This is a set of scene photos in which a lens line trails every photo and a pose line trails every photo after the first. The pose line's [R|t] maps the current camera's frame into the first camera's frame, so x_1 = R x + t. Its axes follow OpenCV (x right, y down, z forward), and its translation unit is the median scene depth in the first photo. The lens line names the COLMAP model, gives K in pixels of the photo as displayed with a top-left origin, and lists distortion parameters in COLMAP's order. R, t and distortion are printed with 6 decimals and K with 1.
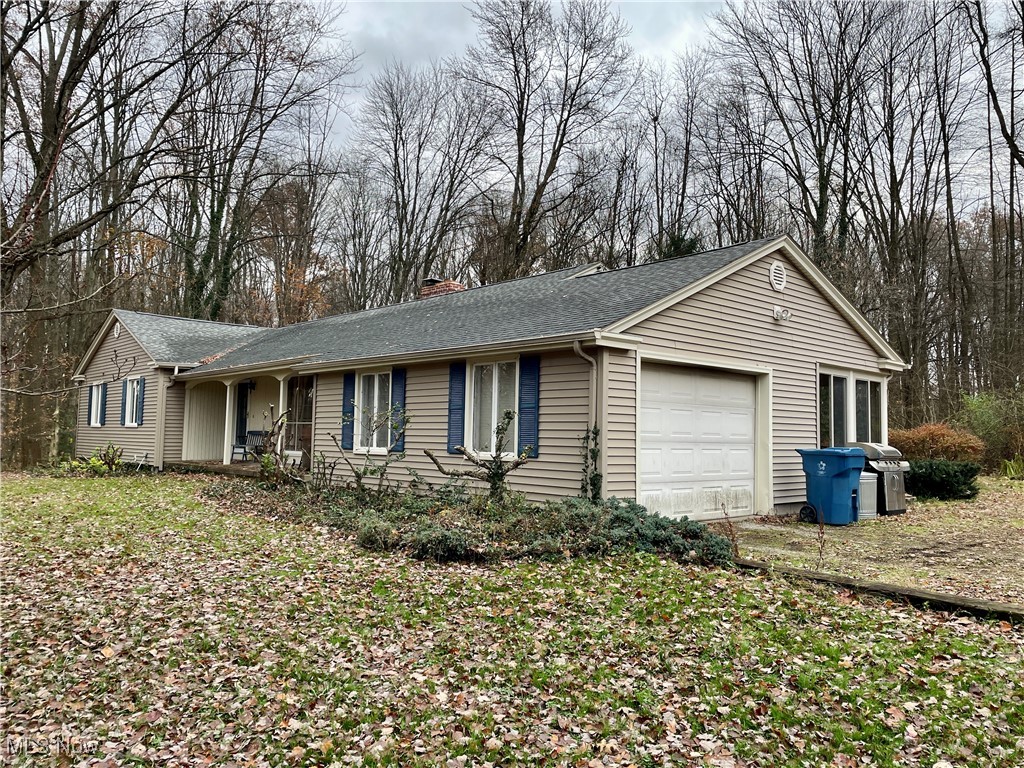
lens RADIAL K [[773.6, 0, 512.0], [0, 773.6, 384.0], [0, 0, 1]] dist [0.054998, 0.000419]
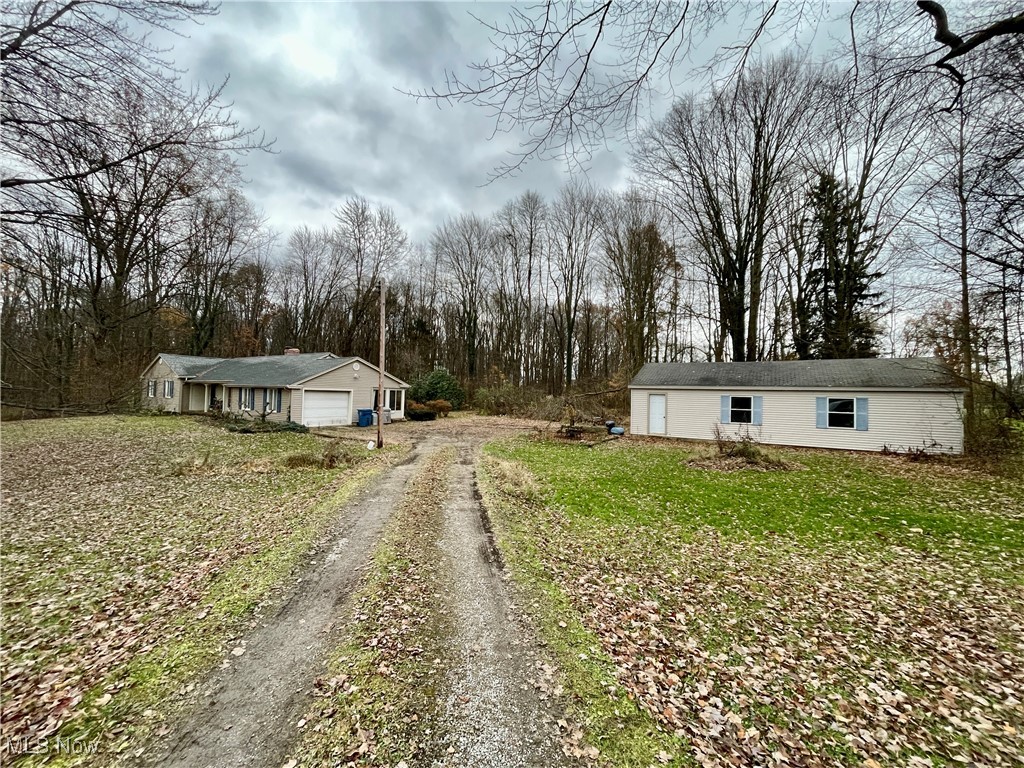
lens RADIAL K [[415.6, 0, 512.0], [0, 415.6, 384.0], [0, 0, 1]] dist [-0.001329, -0.000078]
pose [[0.966807, 0.013542, 0.255150, 0.484762], [-0.025288, 0.998763, 0.042814, -0.137432], [-0.254254, -0.047845, 0.965953, -1.112432]]
